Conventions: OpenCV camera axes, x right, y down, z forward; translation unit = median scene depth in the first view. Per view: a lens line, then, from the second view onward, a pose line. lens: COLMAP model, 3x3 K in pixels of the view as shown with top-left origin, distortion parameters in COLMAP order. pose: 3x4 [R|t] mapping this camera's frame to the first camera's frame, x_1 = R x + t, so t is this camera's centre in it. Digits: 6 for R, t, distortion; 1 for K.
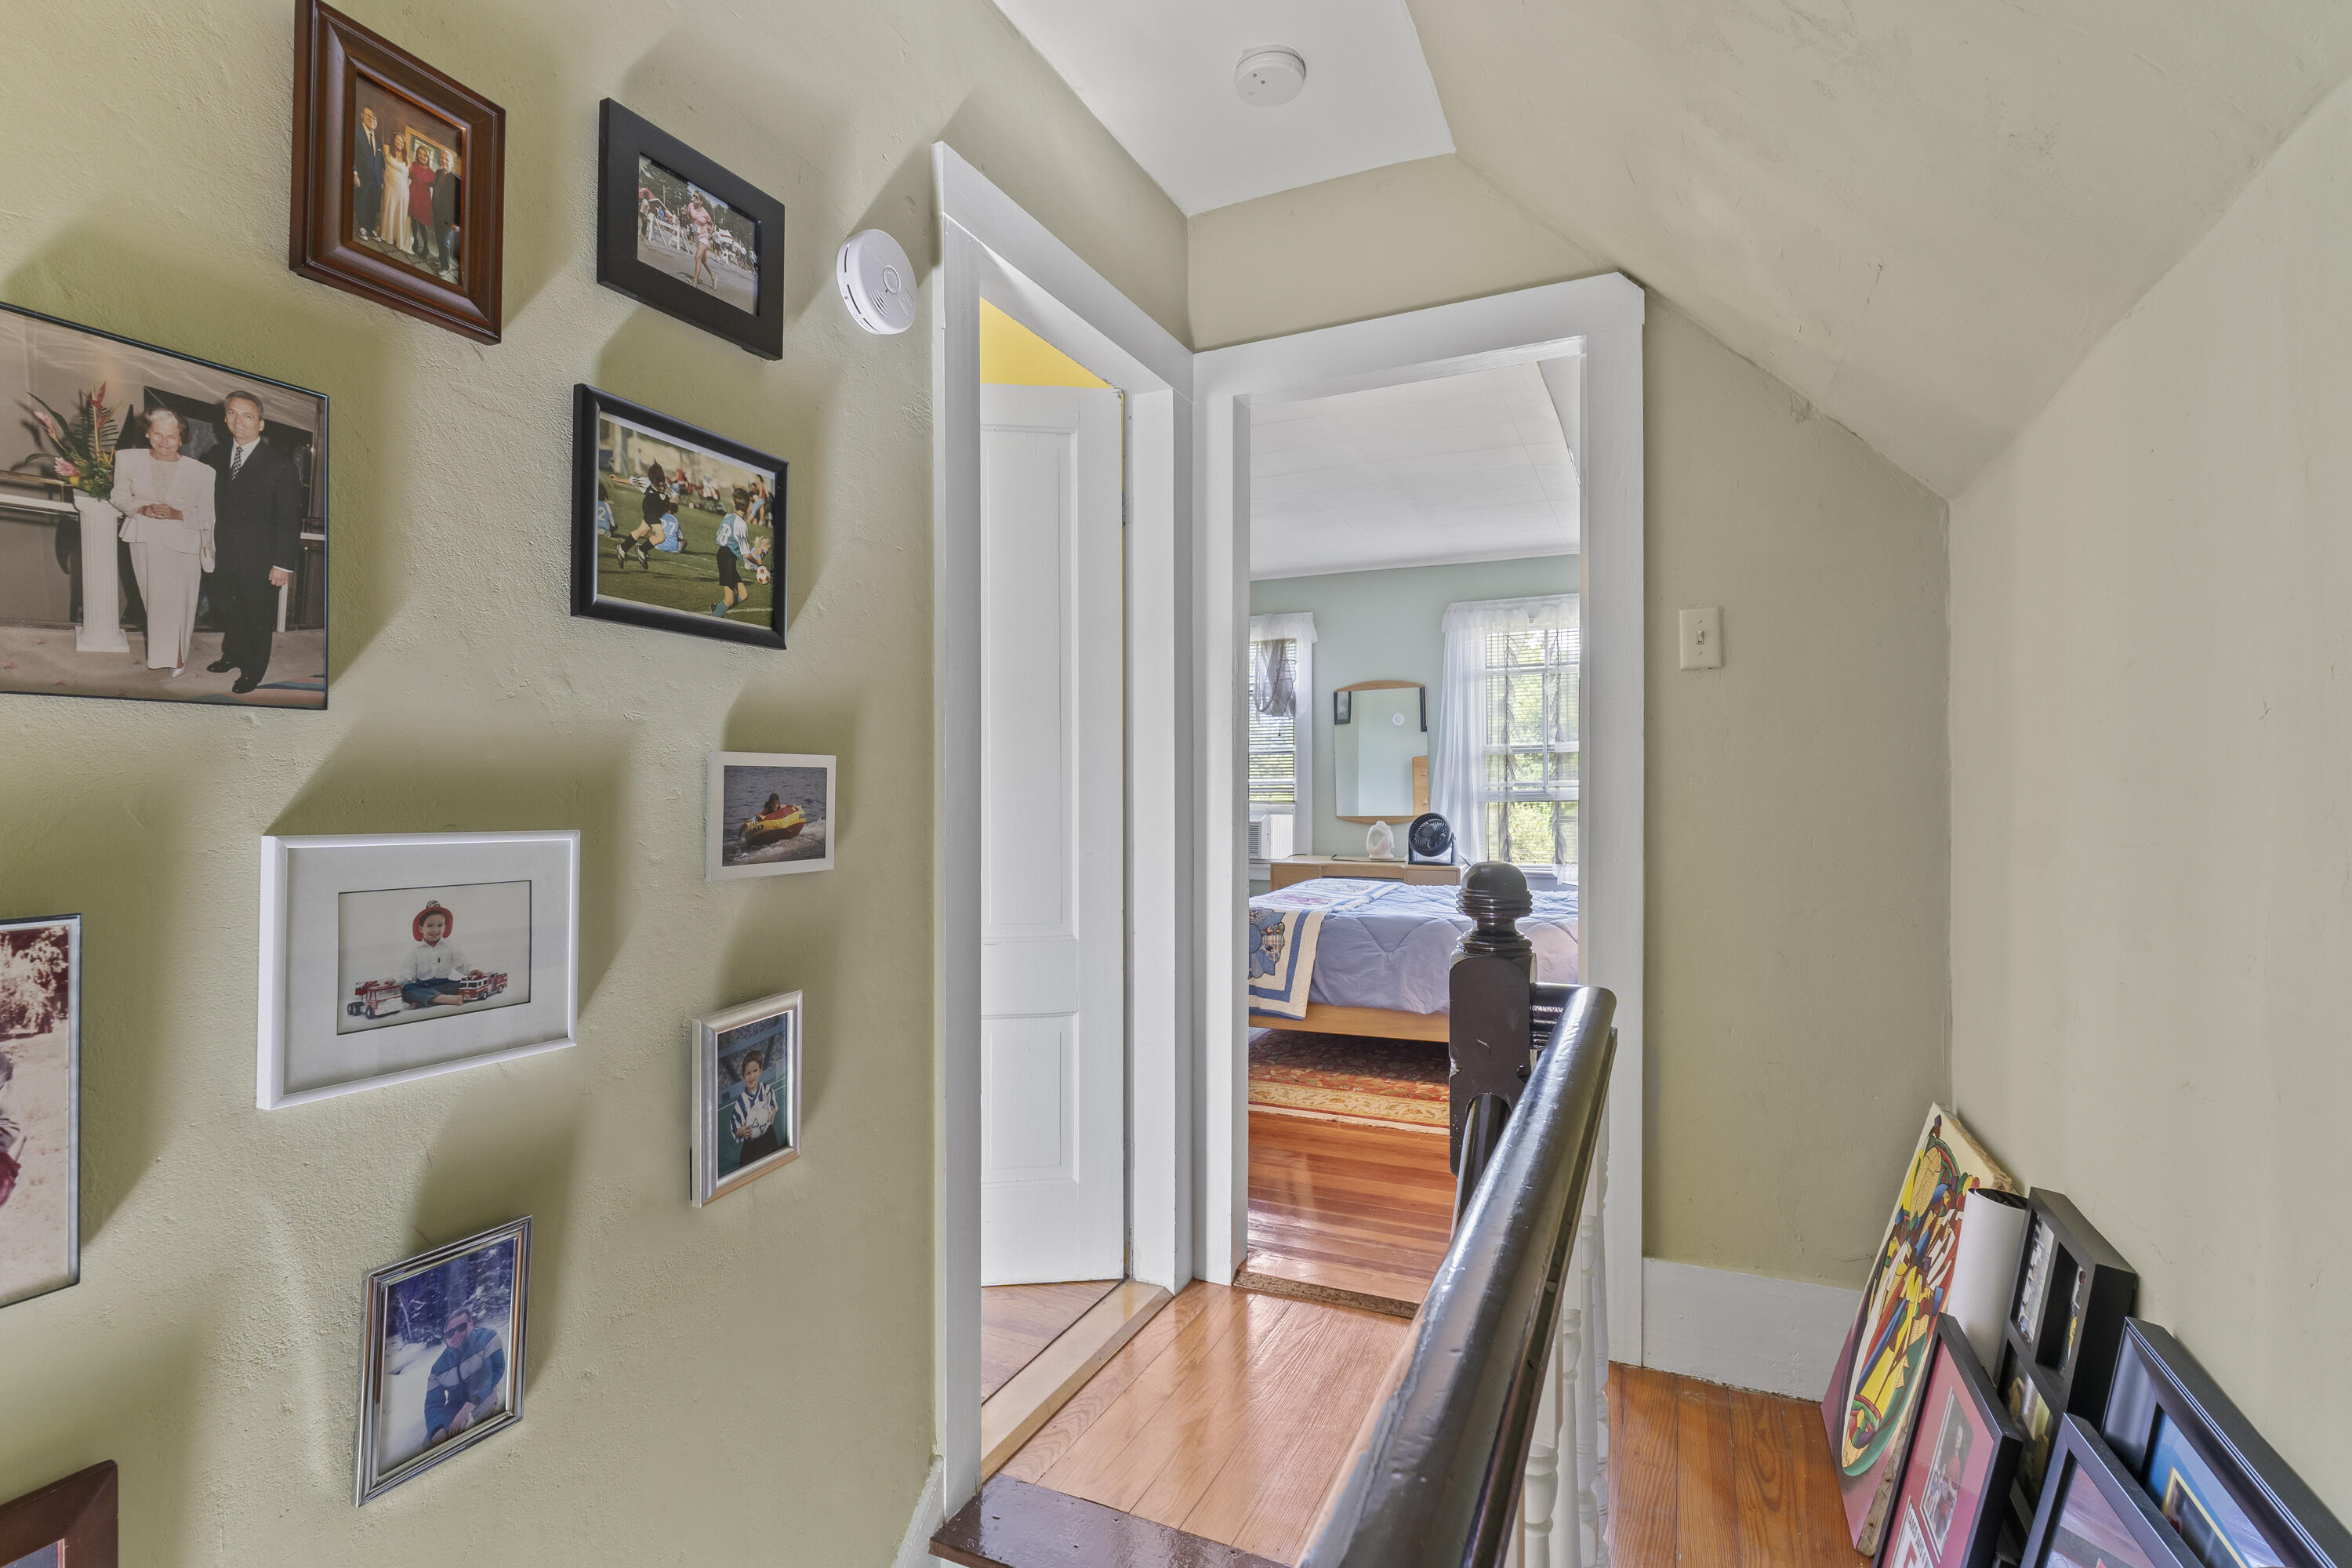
lens RADIAL K [[1101.9, 0, 1174.4], [0, 1101.9, 781.1], [0, 0, 1]] dist [-0.005666, -0.000382]
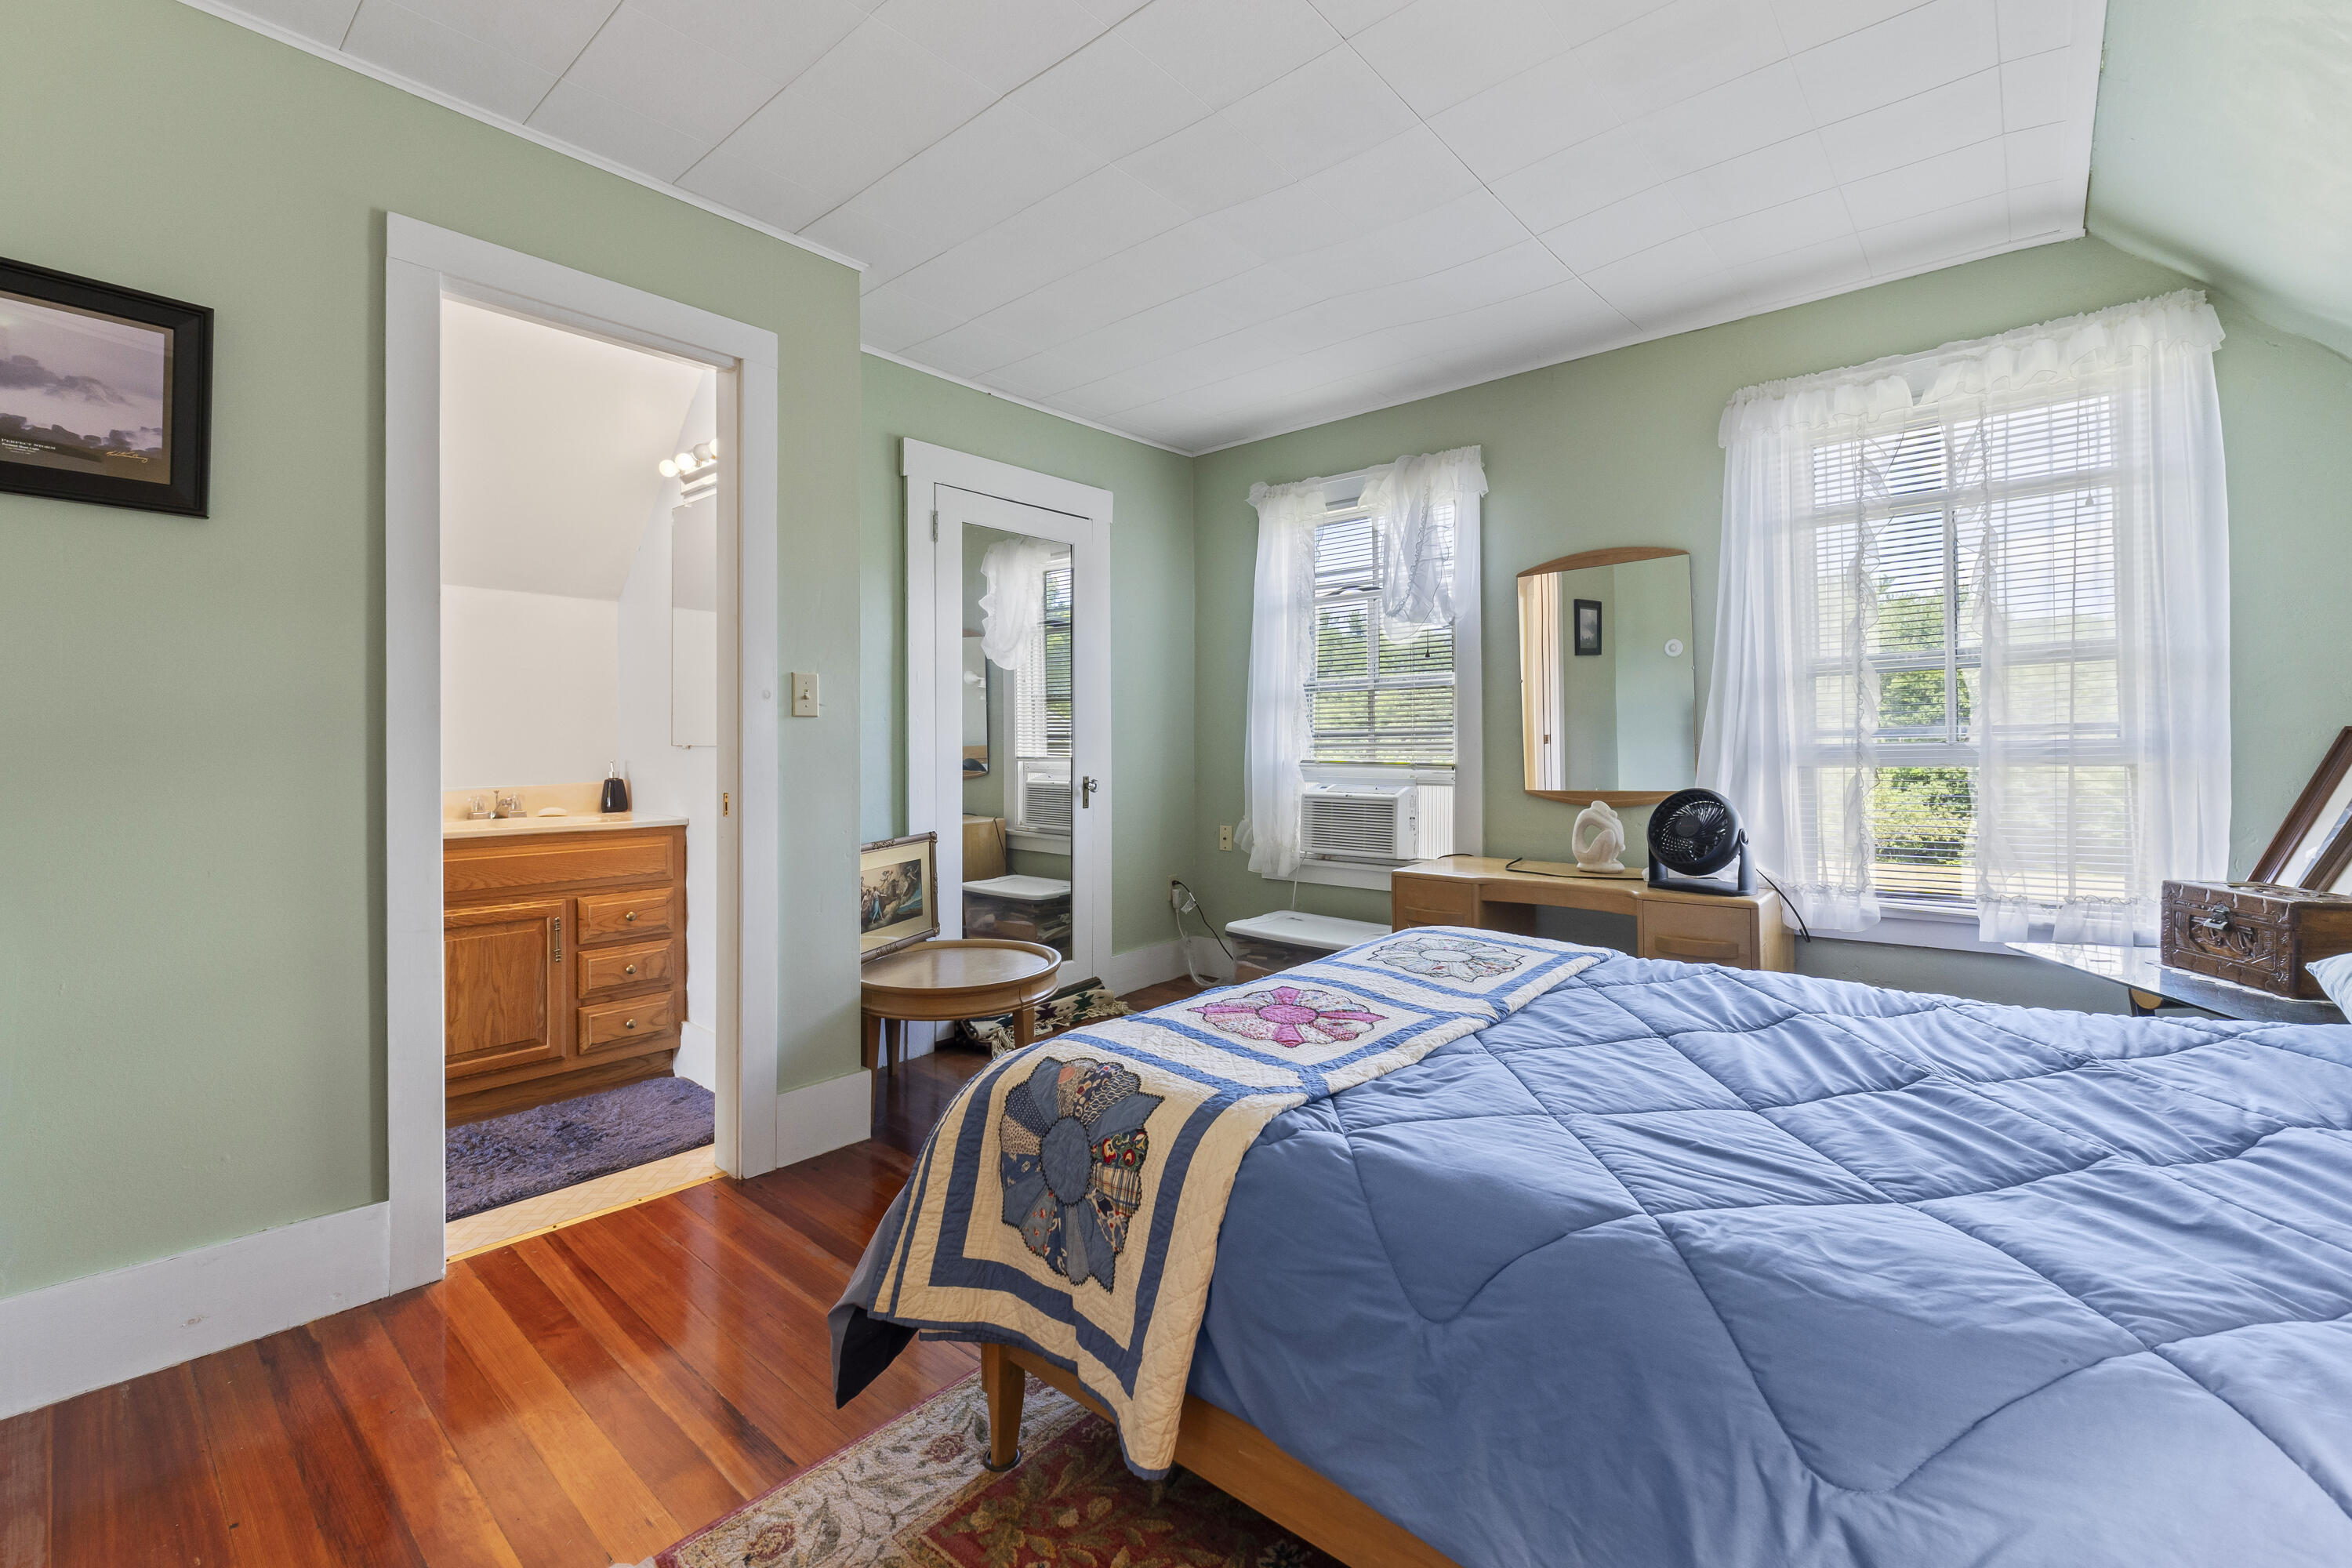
lens RADIAL K [[992.1, 0, 1187.4], [0, 992.1, 732.9], [0, 0, 1]] dist [-0.011490, 0.002040]
pose [[0.958753, -0.006652, -0.284162, 0.137690], [0.004356, 0.999953, -0.008713, 0.006140], [0.284207, 0.007116, 0.958737, 0.494108]]
